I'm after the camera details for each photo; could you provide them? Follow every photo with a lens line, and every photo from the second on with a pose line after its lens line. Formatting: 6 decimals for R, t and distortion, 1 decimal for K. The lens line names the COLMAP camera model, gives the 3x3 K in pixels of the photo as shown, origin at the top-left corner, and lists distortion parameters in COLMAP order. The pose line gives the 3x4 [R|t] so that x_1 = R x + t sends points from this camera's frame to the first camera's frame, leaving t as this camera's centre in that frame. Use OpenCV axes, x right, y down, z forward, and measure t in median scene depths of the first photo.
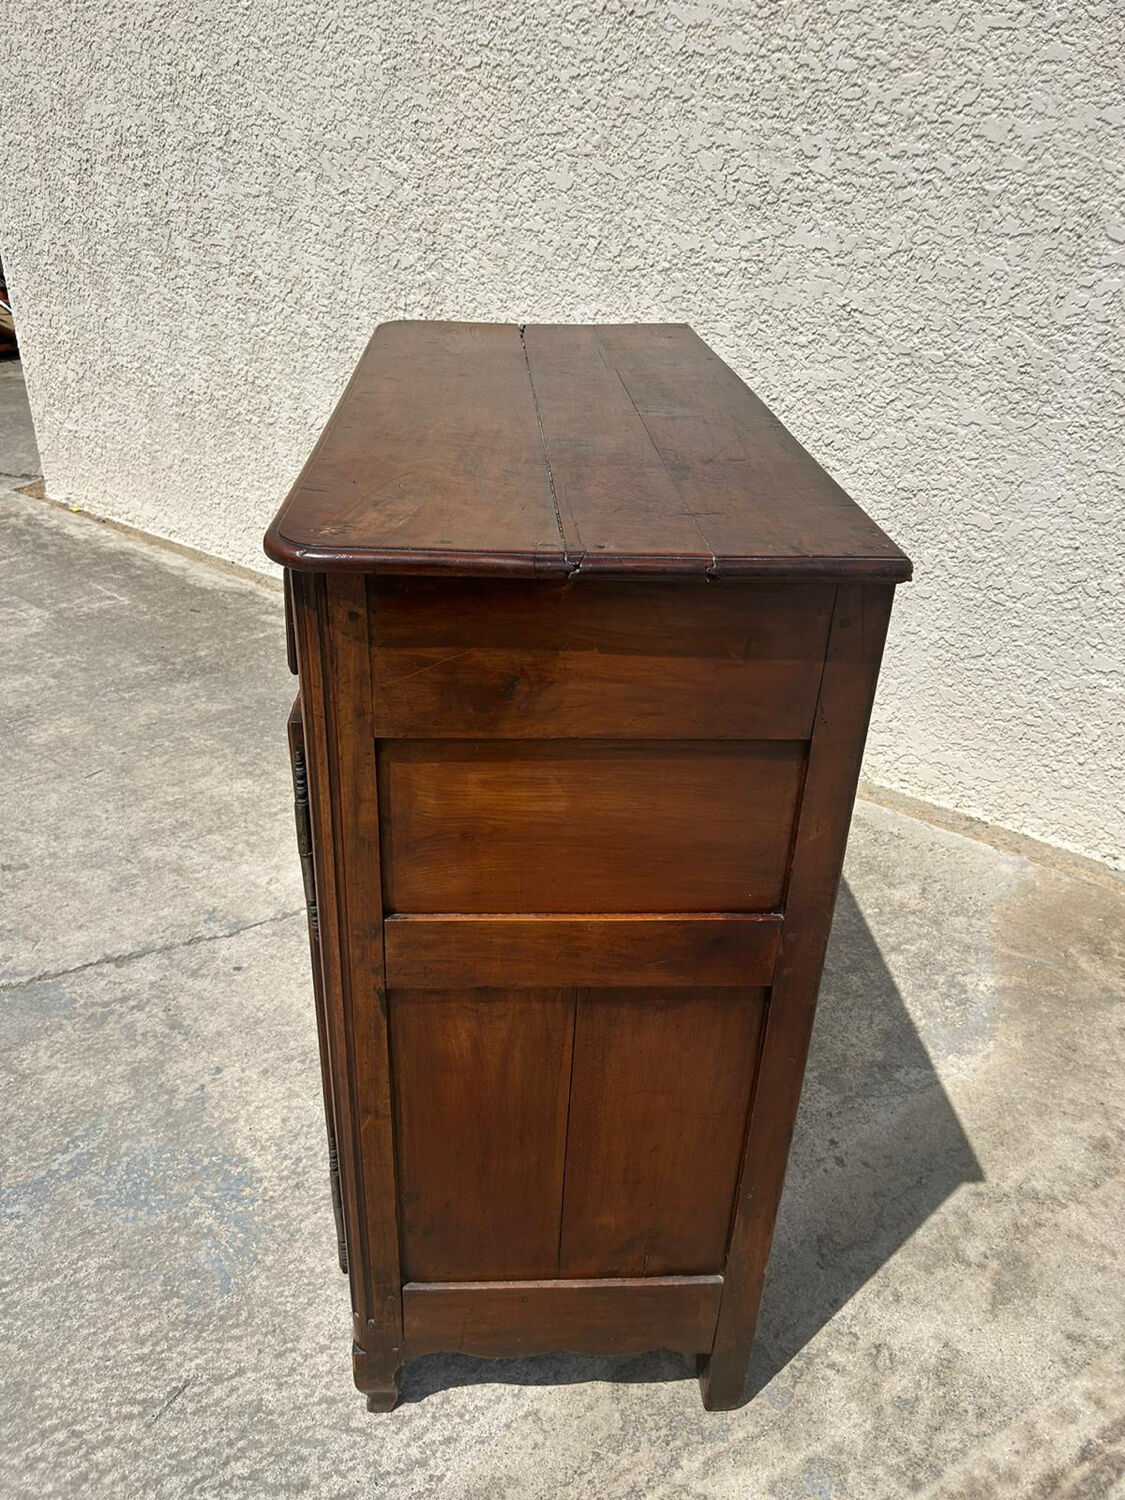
lens RADIAL K [[1133.0, 0, 546.5], [0, 1133.0, 758.5], [0, 0, 1]] dist [0.044194, -0.054327]
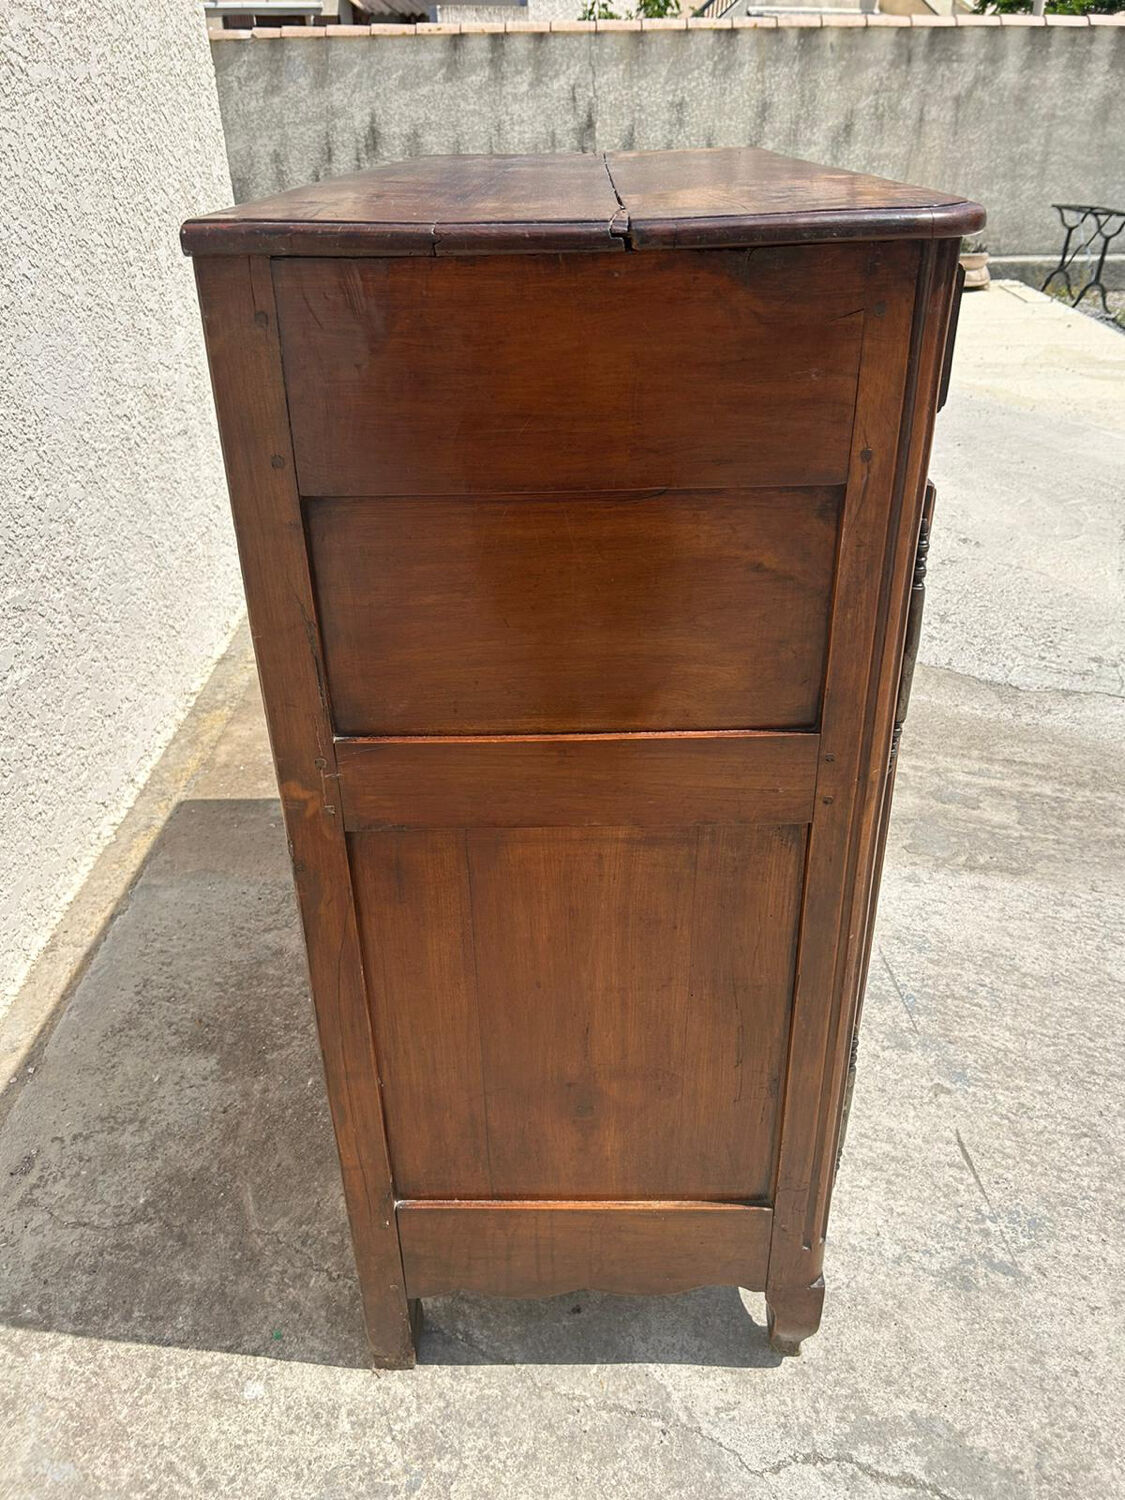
lens RADIAL K [[1133.0, 0, 567.0], [0, 1133.0, 755.5], [0, 0, 1]] dist [0.044194, -0.054327]
pose [[-0.624403, -0.396046, 0.673252, -0.308256], [0.385772, 0.593110, 0.706683, -0.478810], [-0.679191, 0.700977, -0.217556, 1.047847]]
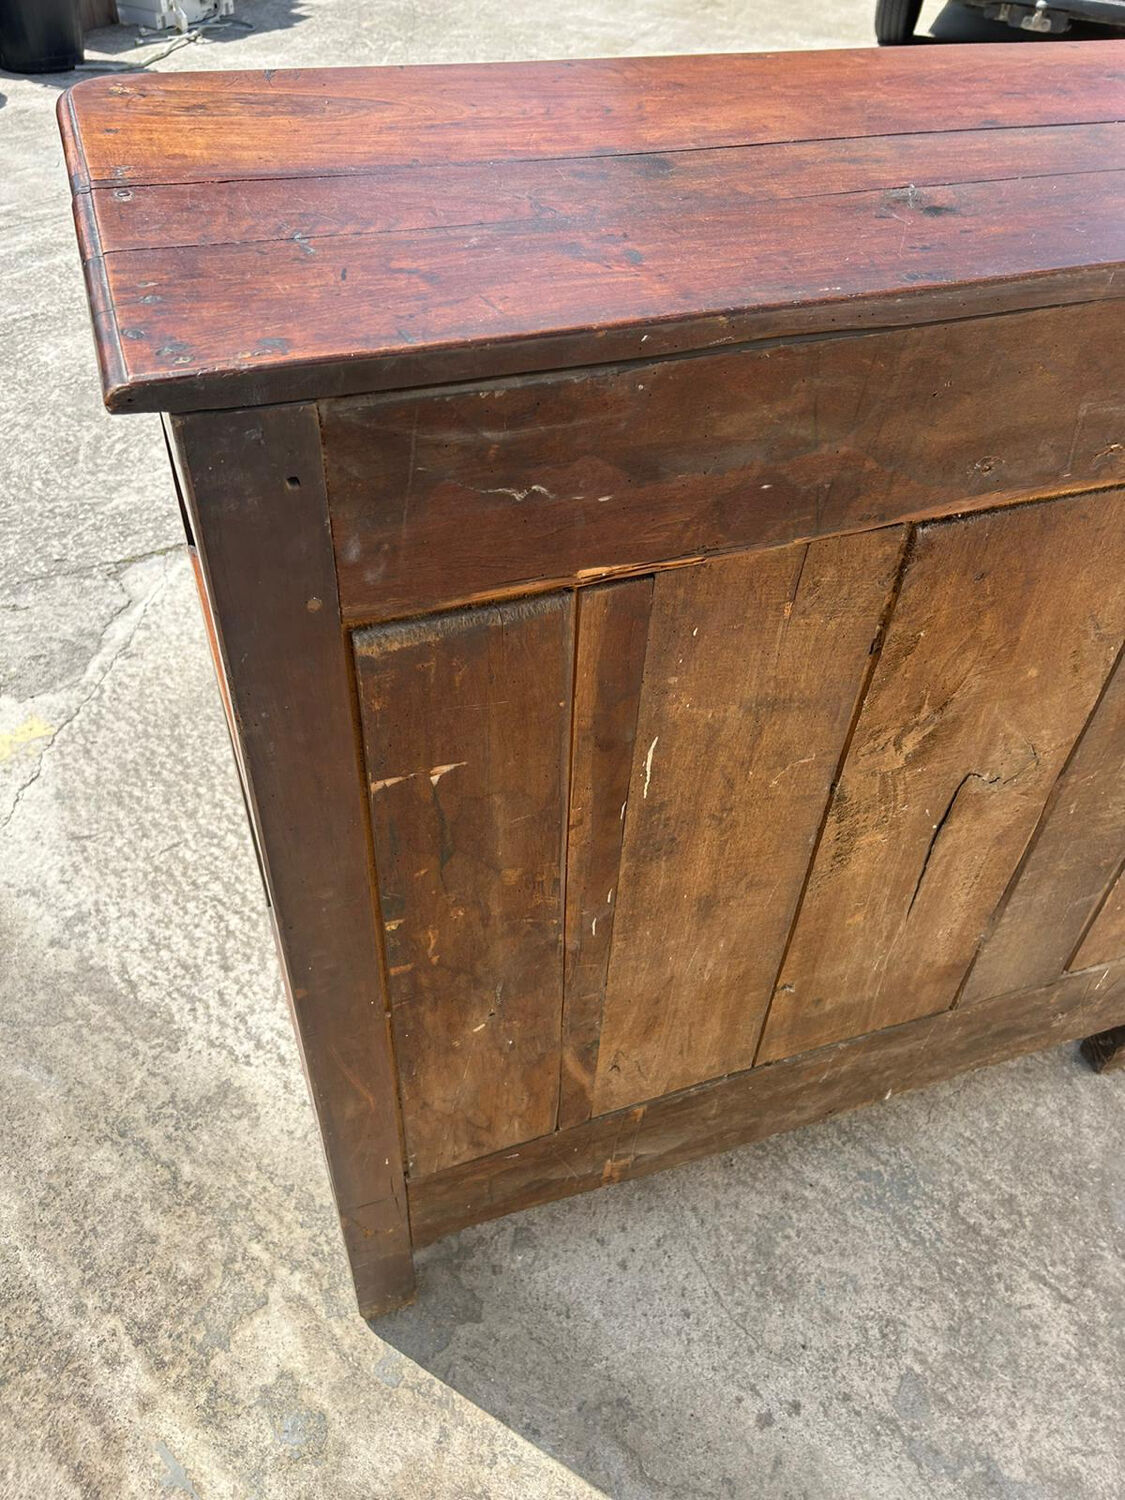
lens RADIAL K [[1133.0, 0, 547.1], [0, 1133.0, 757.2], [0, 0, 1]] dist [0.044194, -0.054327]
pose [[0.293861, 0.650820, -0.700057, 0.357348], [-0.498245, 0.729319, 0.468877, -0.159608], [0.815719, 0.211016, 0.538586, 0.353862]]
